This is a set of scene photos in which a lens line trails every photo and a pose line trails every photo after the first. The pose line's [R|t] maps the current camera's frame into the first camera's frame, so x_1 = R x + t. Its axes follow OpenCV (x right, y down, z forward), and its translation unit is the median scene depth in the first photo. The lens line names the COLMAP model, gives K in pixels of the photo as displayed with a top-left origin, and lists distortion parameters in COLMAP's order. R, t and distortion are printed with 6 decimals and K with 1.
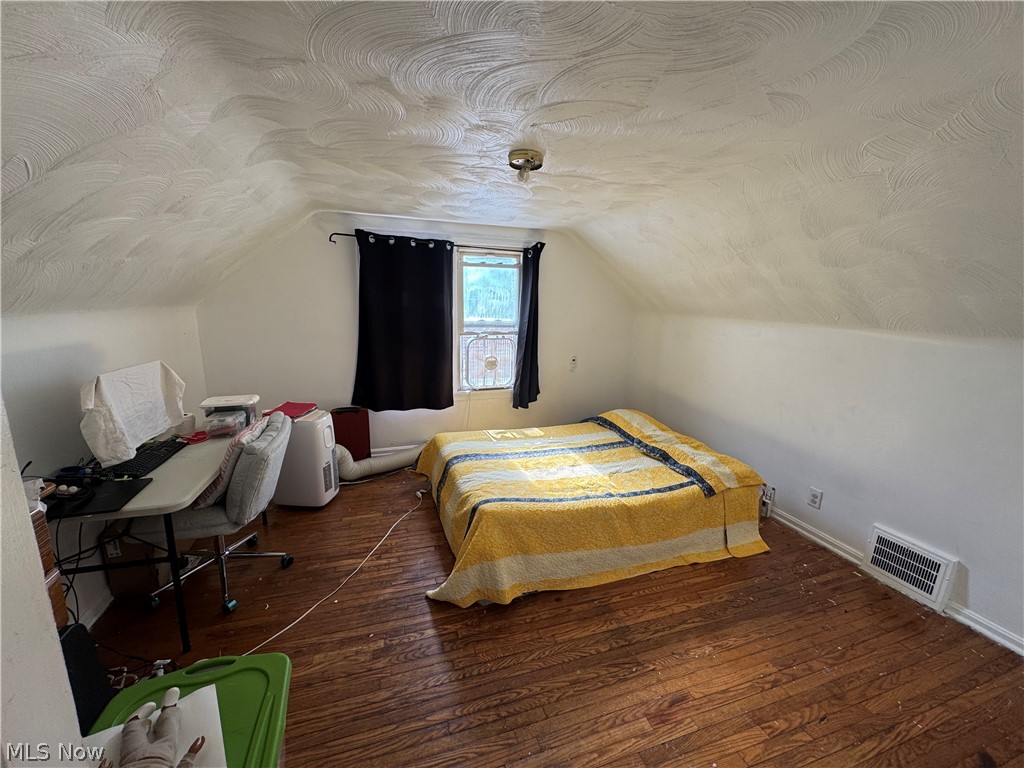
lens RADIAL K [[408.5, 0, 511.4], [0, 408.5, 384.4], [0, 0, 1]] dist [-0.006172, -0.000061]
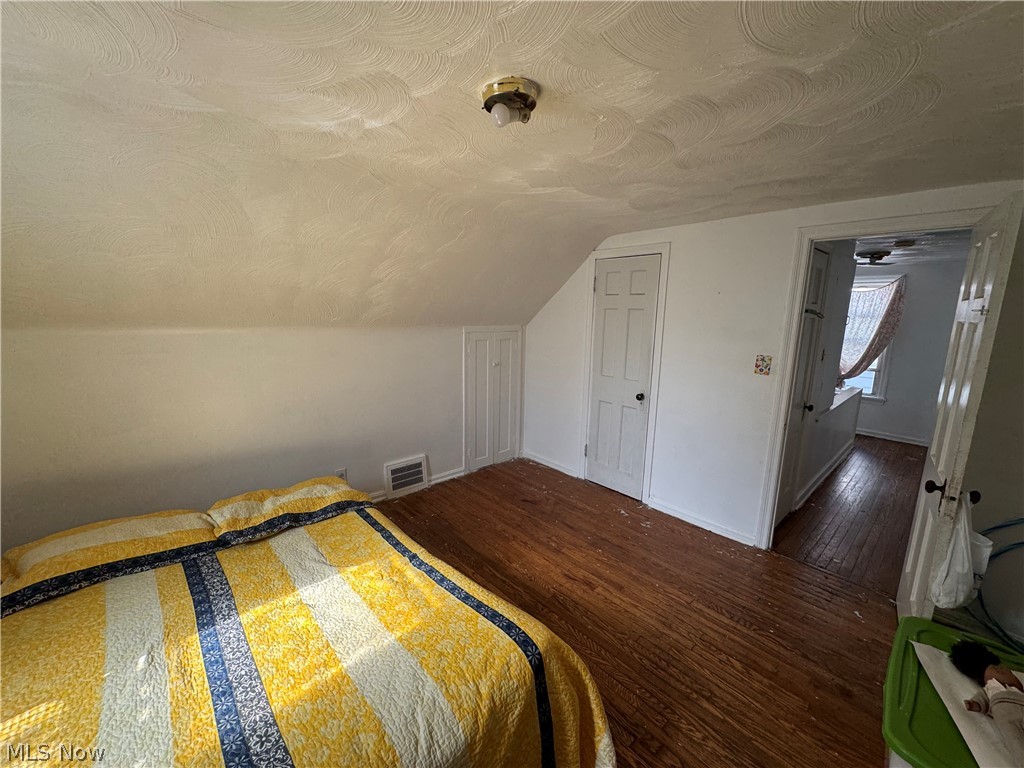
lens RADIAL K [[408.5, 0, 513.6], [0, 408.5, 383.9], [0, 0, 1]] dist [-0.006172, -0.000061]
pose [[-0.413312, -0.187645, 0.891046, -0.400249], [0.157121, 0.949164, 0.272765, -0.193550], [-0.896932, 0.252739, -0.362817, 0.869998]]
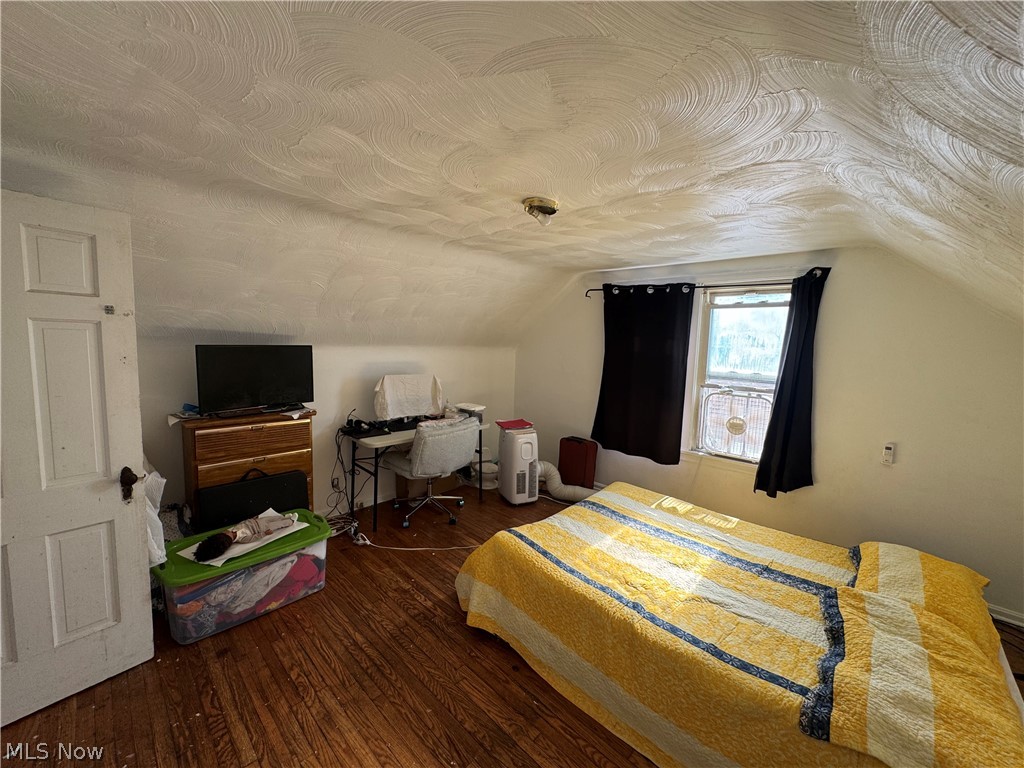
lens RADIAL K [[408.5, 0, 515.1], [0, 408.5, 384.3], [0, 0, 1]] dist [-0.006172, -0.000061]
pose [[0.471049, 0.089282, -0.877577, 0.625751], [-0.202902, 0.979155, -0.009294, -0.052771], [0.858455, 0.182440, 0.479345, 0.342255]]
